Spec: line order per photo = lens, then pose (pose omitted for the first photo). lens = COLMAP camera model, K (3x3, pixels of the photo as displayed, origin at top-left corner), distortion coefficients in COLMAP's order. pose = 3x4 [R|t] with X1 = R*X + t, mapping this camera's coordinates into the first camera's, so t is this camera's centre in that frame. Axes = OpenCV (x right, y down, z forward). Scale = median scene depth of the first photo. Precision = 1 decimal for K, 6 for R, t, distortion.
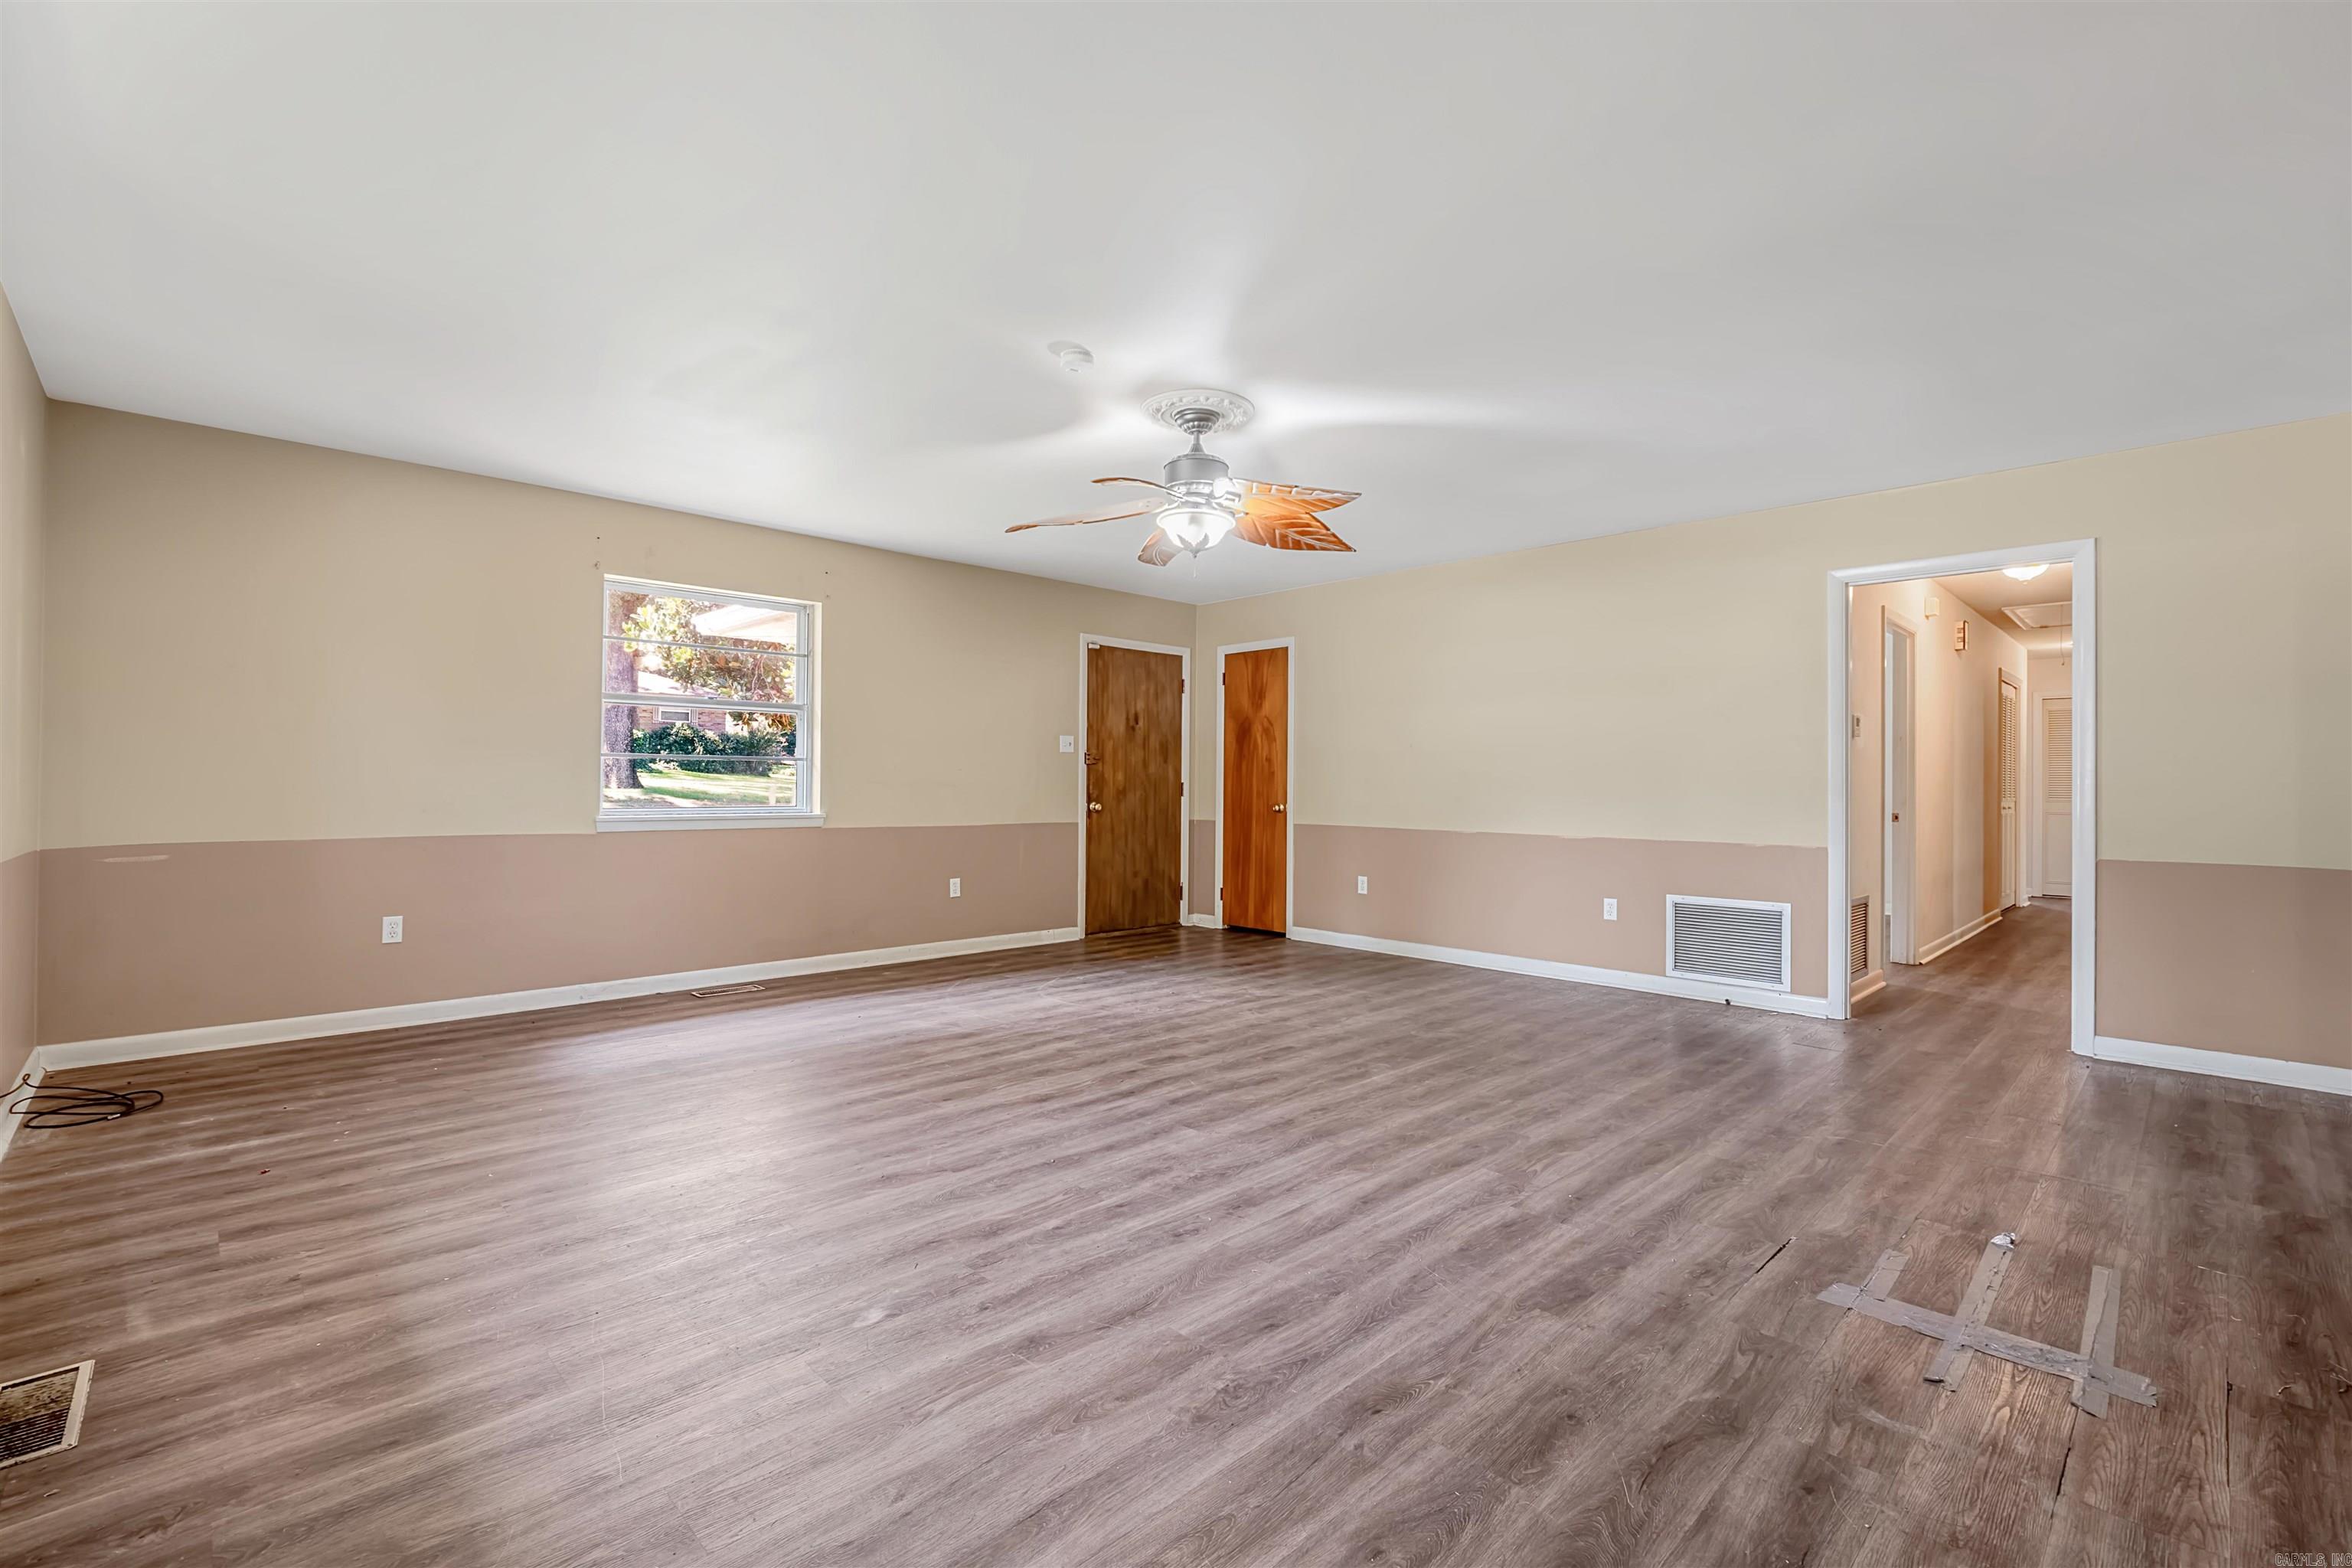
lens RADIAL K [[1005.8, 0, 1176.2], [0, 1005.8, 783.7], [0, 0, 1]] dist [-0.002636, -0.000653]
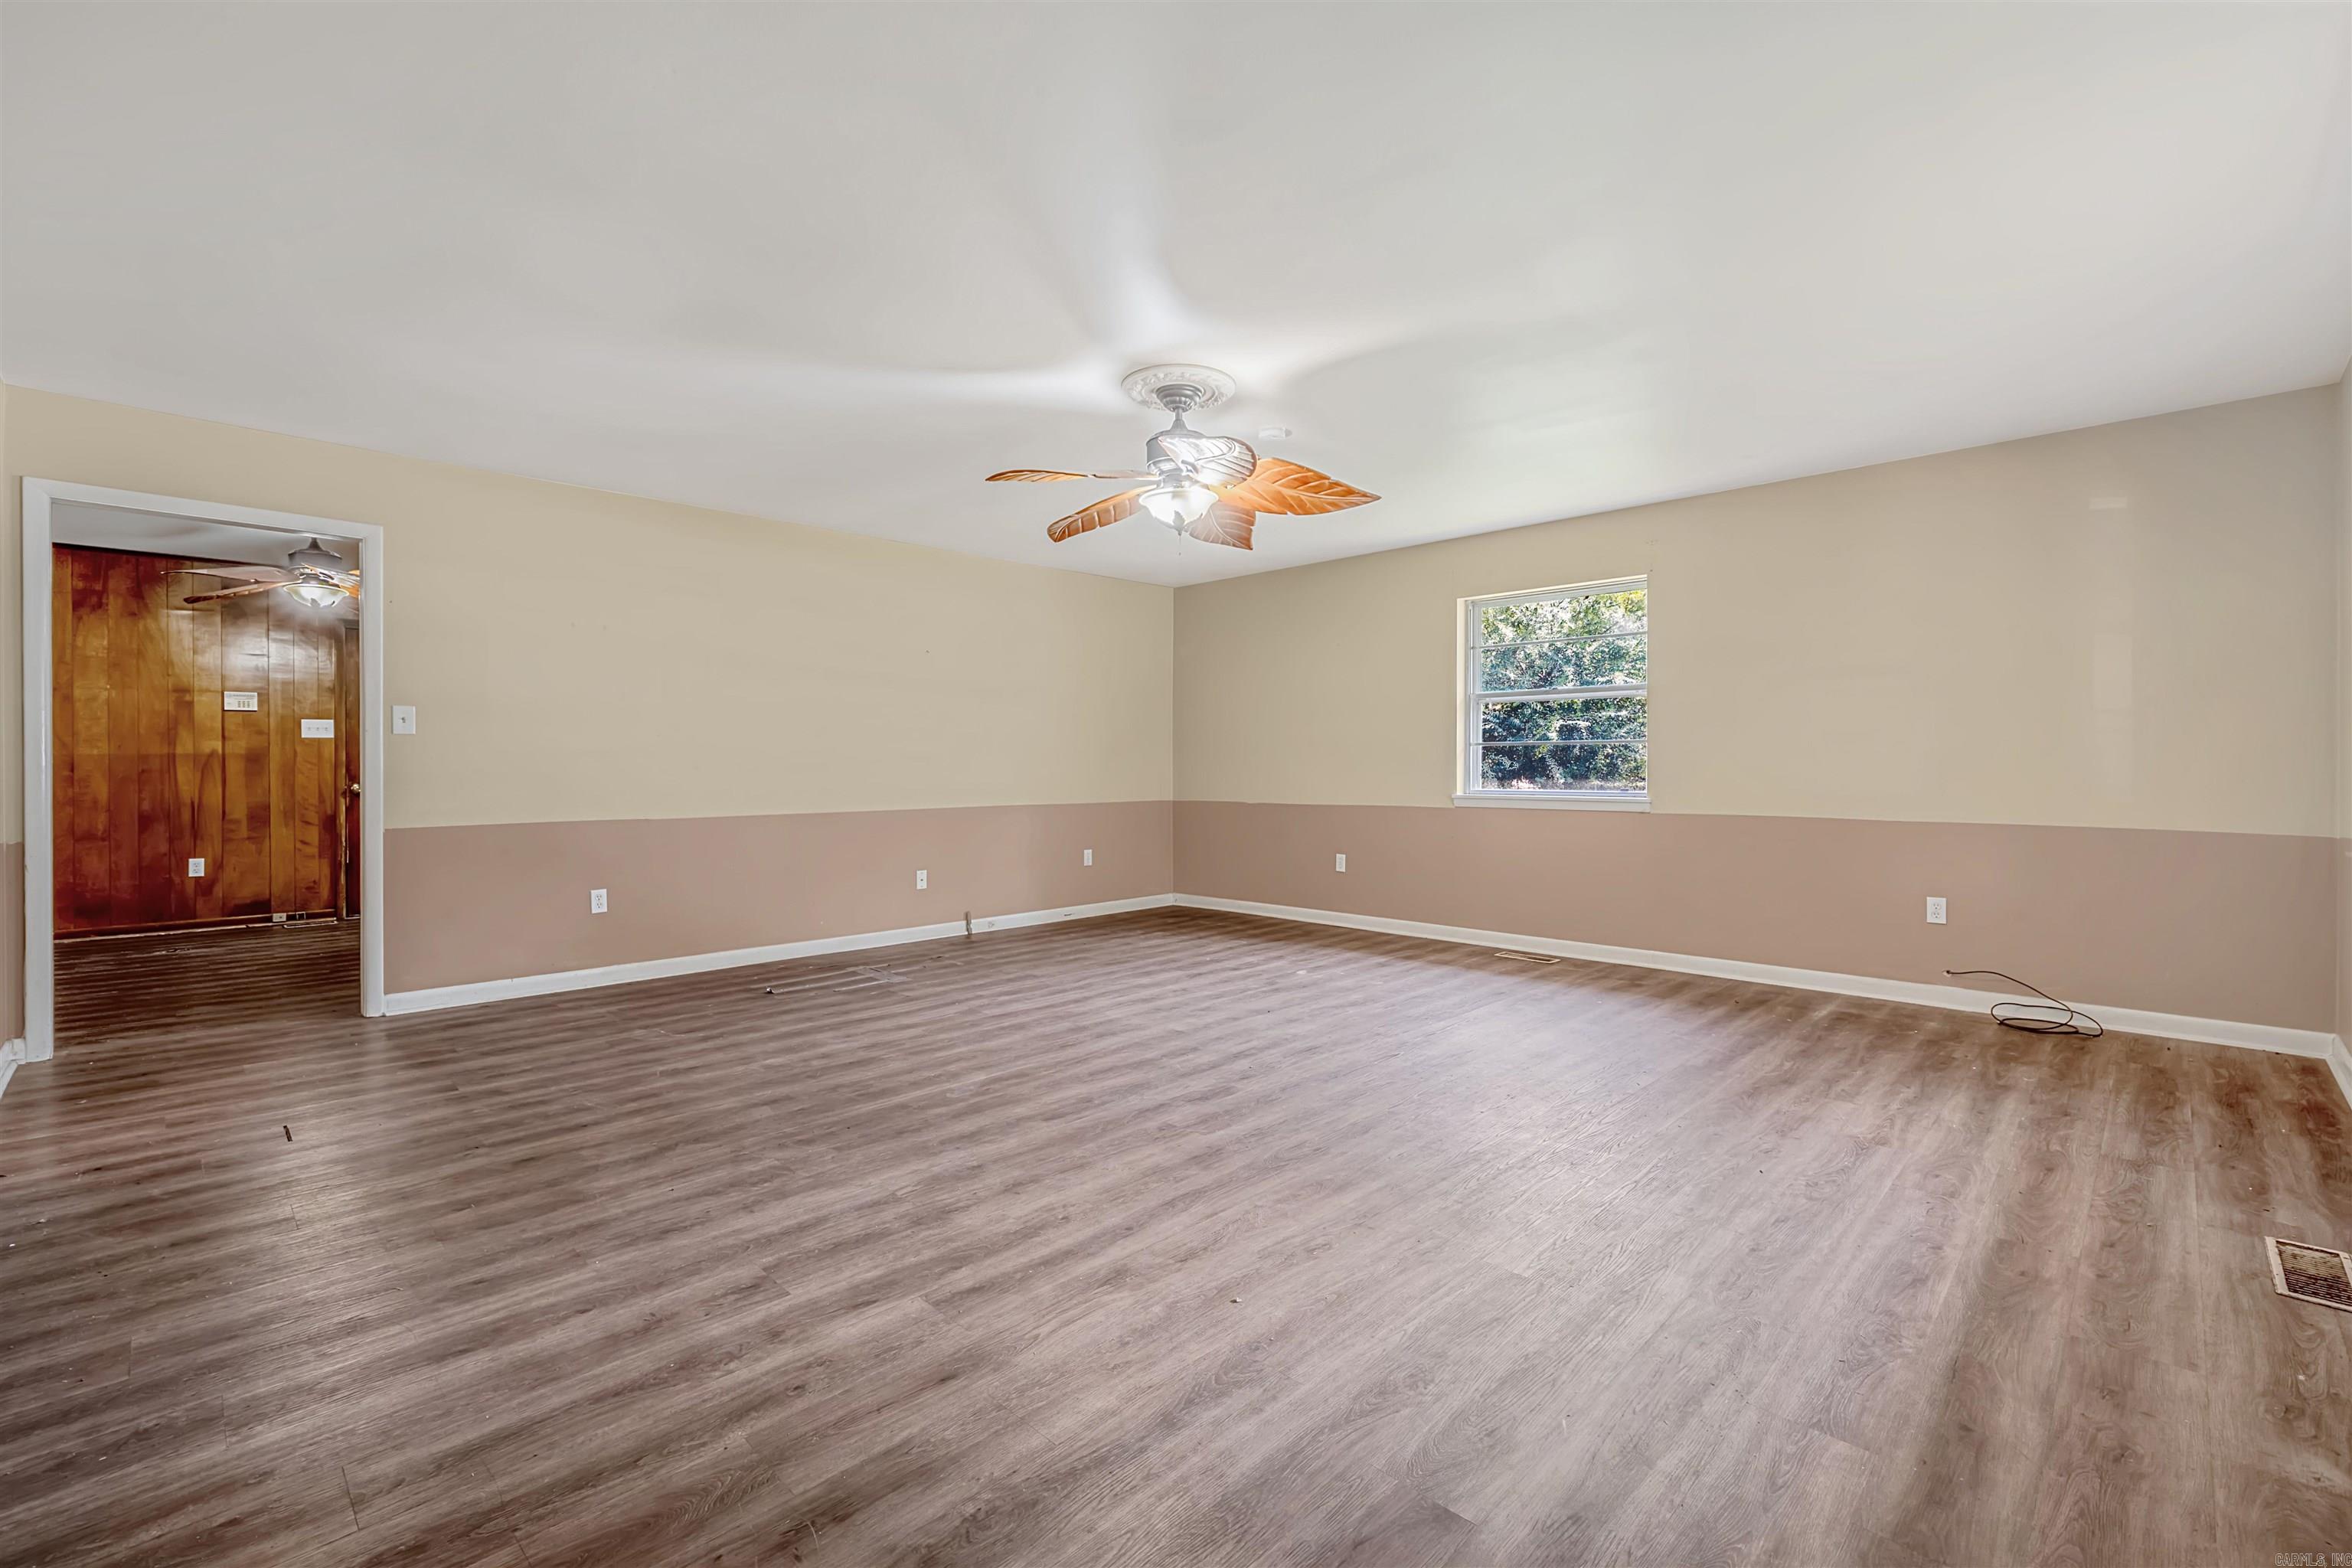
lens RADIAL K [[1005.8, 0, 1175.2], [0, 1005.8, 776.7], [0, 0, 1]] dist [-0.002636, -0.000653]
pose [[-0.999749, -0.006214, -0.021508, 0.042575], [-0.006309, 0.999971, 0.004329, 0.009105], [0.021481, 0.004464, -0.999759, 1.993838]]
